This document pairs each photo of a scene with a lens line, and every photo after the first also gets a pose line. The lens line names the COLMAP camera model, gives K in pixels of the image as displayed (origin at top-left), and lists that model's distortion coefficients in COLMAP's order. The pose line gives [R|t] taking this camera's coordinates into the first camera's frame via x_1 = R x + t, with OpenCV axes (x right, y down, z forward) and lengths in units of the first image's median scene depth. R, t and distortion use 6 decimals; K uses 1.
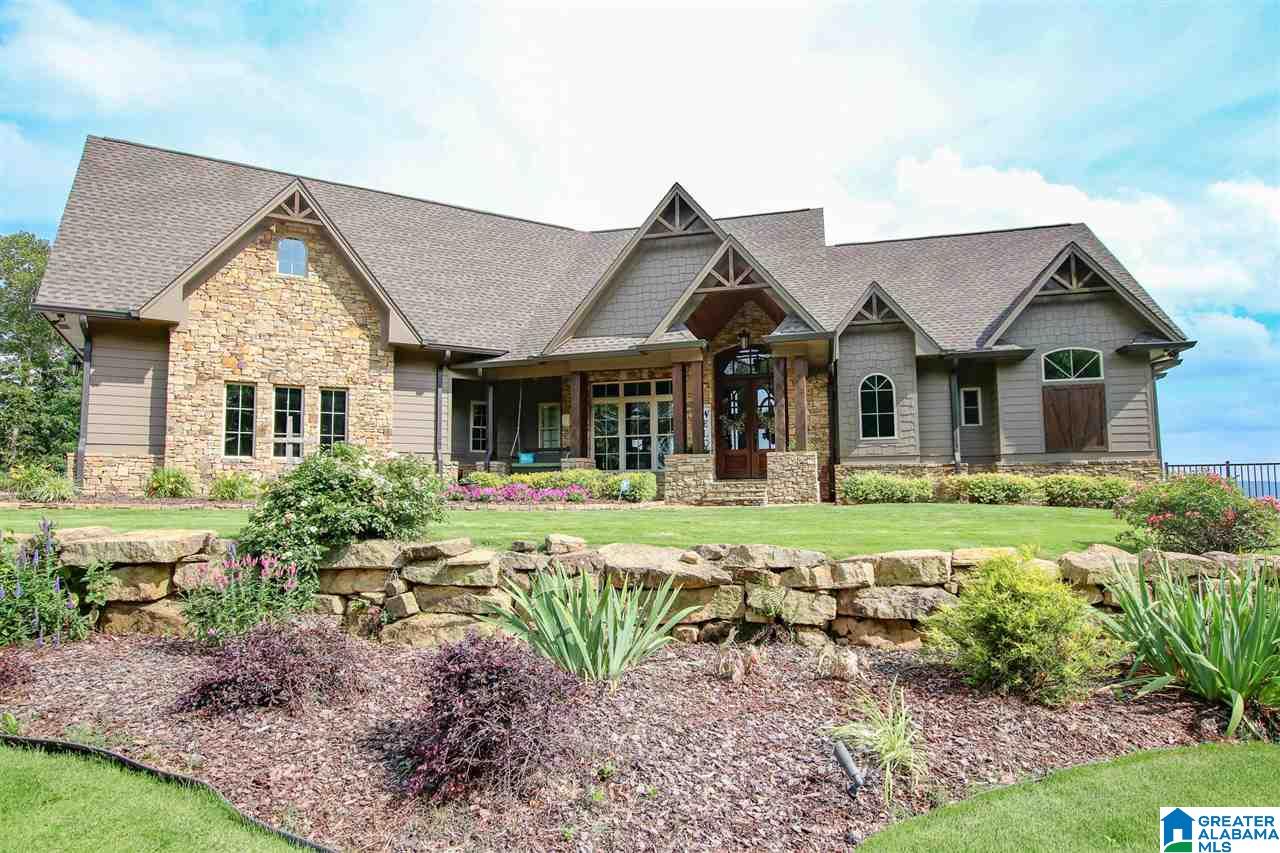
lens RADIAL K [[732.7, 0, 637.4], [0, 732.7, 436.0], [0, 0, 1]] dist [-0.016866, 0.004747]
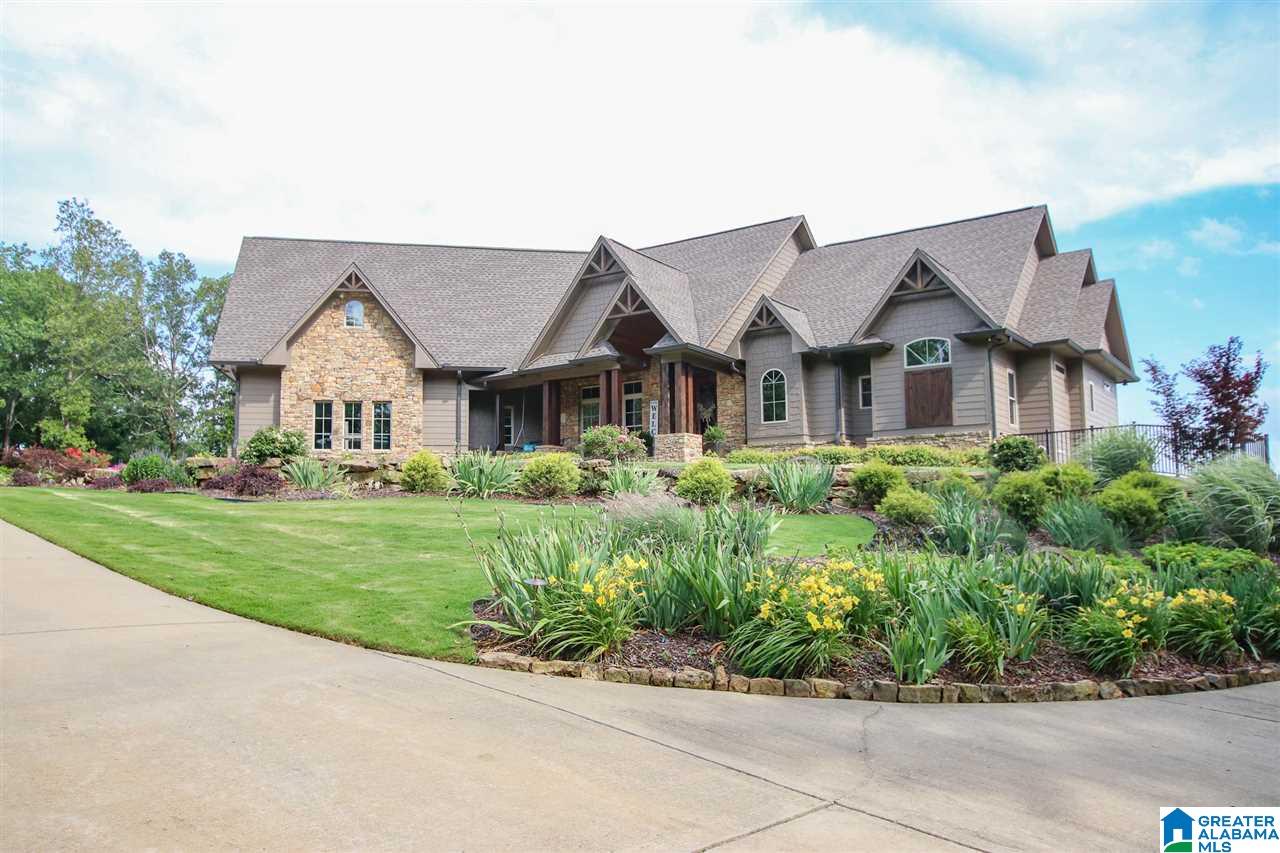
lens RADIAL K [[1035.2, 0, 641.9], [0, 1035.2, 425.7], [0, 0, 1]] dist [0.011278, -0.007417]
pose [[0.938450, -0.037669, -0.343355, 0.746402], [0.029609, 0.999150, -0.028689, 0.054596], [0.344144, 0.016757, 0.938767, -0.727353]]
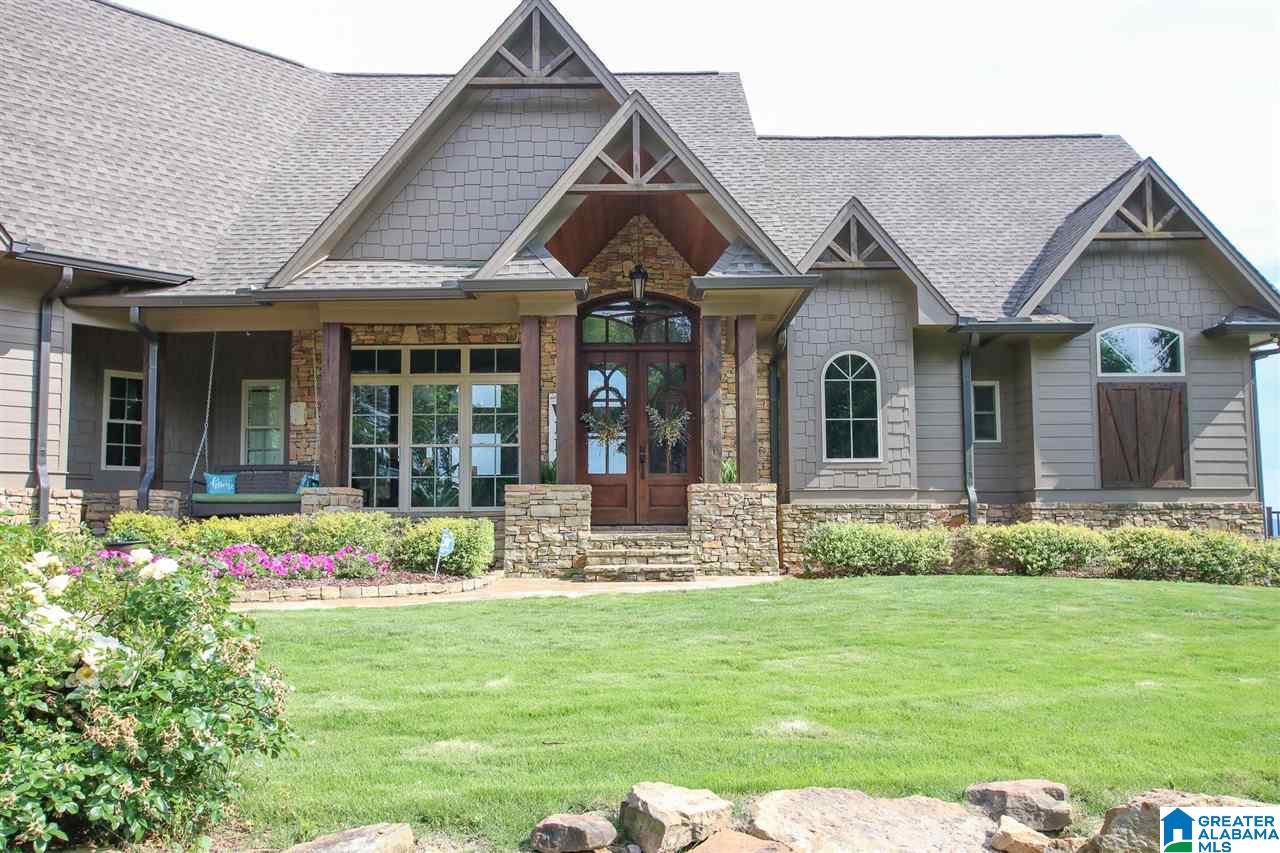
lens RADIAL K [[1141.0, 0, 638.1], [0, 1141.0, 429.5], [0, 0, 1]] dist [0.010558, 0.018055]
pose [[0.966288, 0.026569, 0.256088, -0.082252], [-0.025281, 0.999646, -0.008318, -0.010346], [-0.256219, 0.001563, 0.966618, 0.149862]]
